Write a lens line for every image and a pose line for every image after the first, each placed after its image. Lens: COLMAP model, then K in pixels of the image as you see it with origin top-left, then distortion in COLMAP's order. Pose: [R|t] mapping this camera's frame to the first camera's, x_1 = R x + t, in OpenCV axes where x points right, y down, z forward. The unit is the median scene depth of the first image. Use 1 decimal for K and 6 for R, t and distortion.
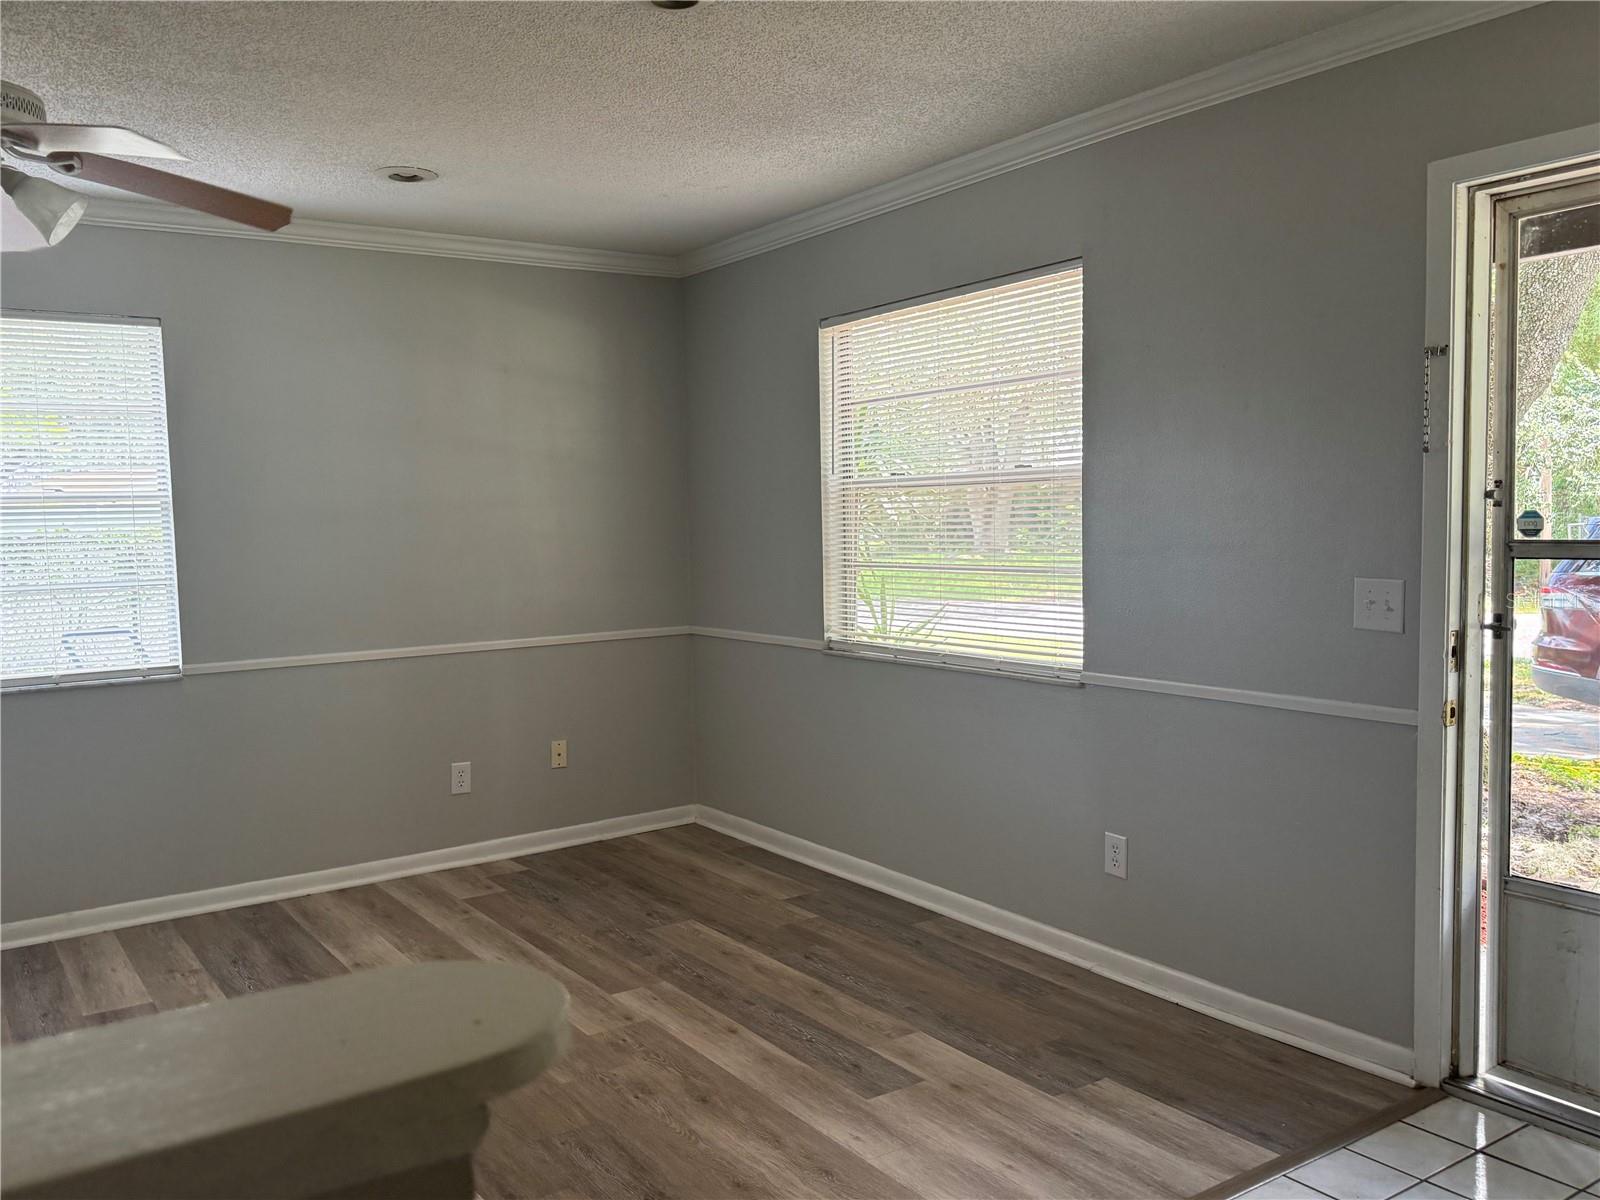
lens RADIAL K [[1322.4, 0, 798.7], [0, 1322.4, 600.9], [0, 0, 1]] dist [0.003334, 0.003169]
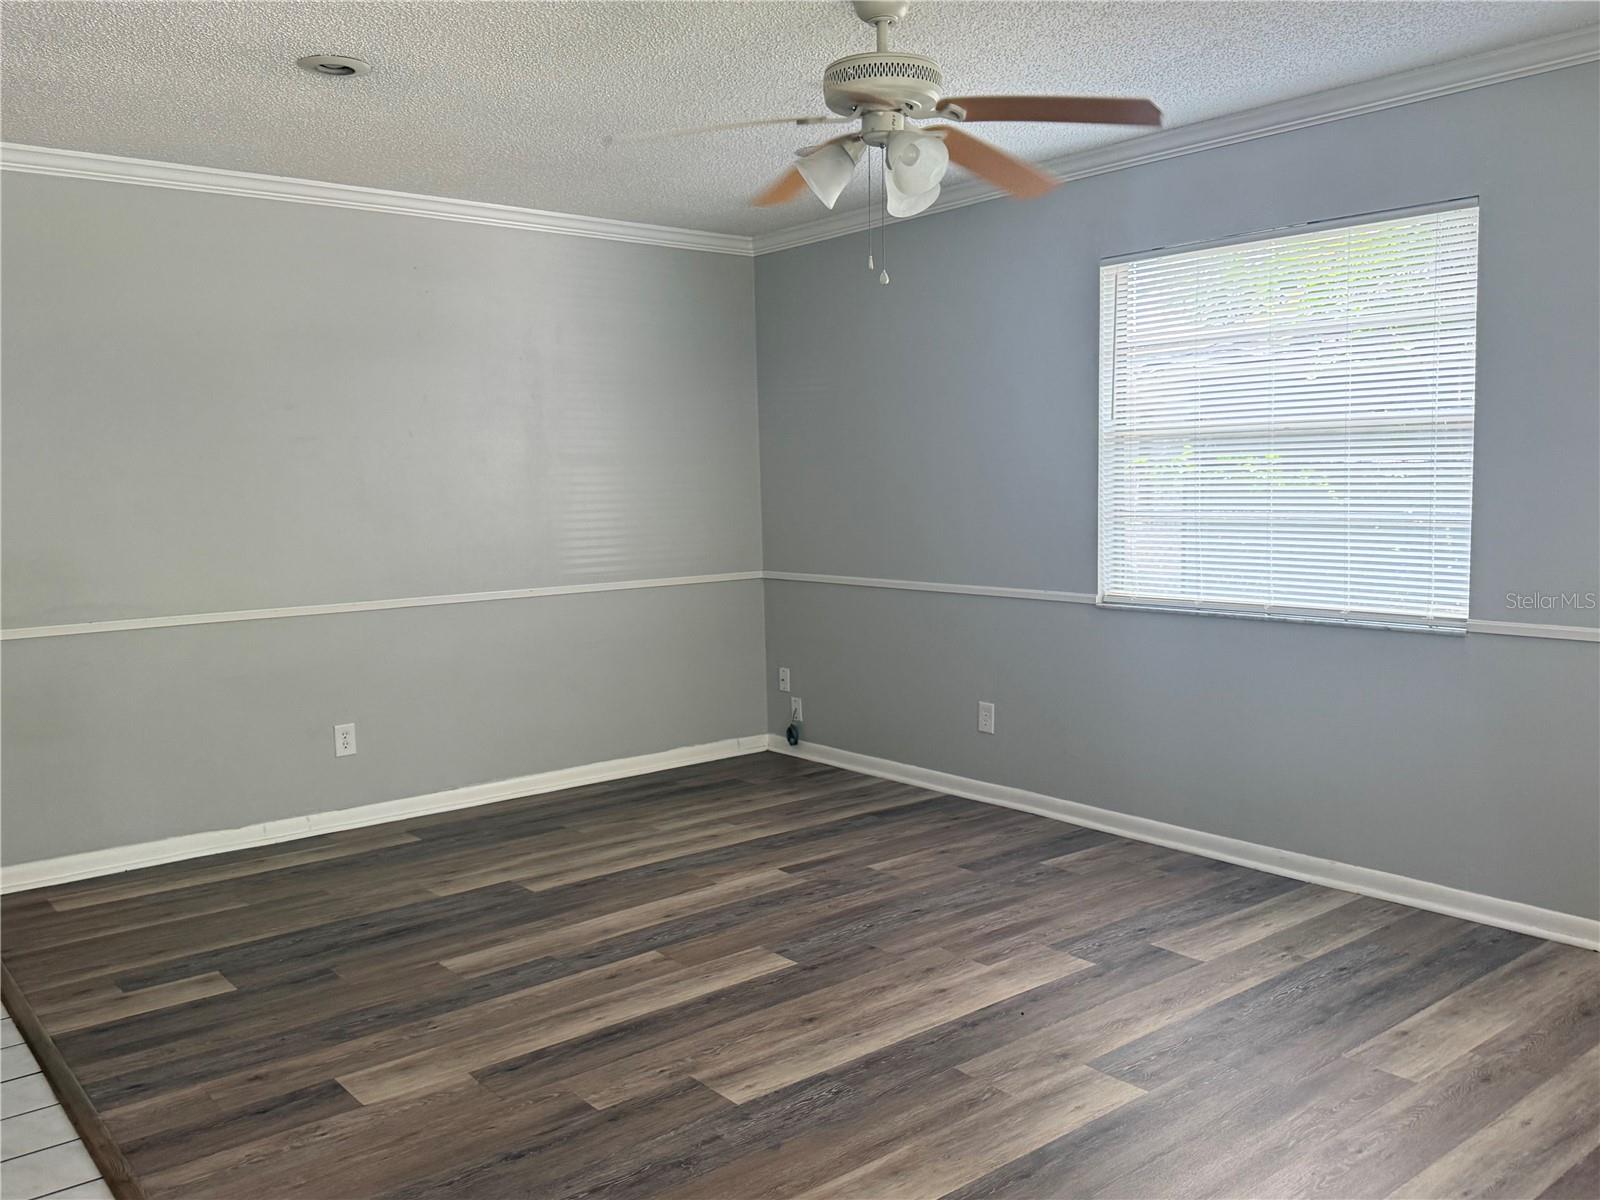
lens RADIAL K [[1322.4, 0, 798.9], [0, 1322.4, 601.4], [0, 0, 1]] dist [0.003334, 0.003169]
pose [[0.086592, 0.120930, -0.988877, 0.348009], [-0.047414, 0.991981, 0.117158, -0.043910], [0.995115, 0.036742, 0.091632, 0.551808]]
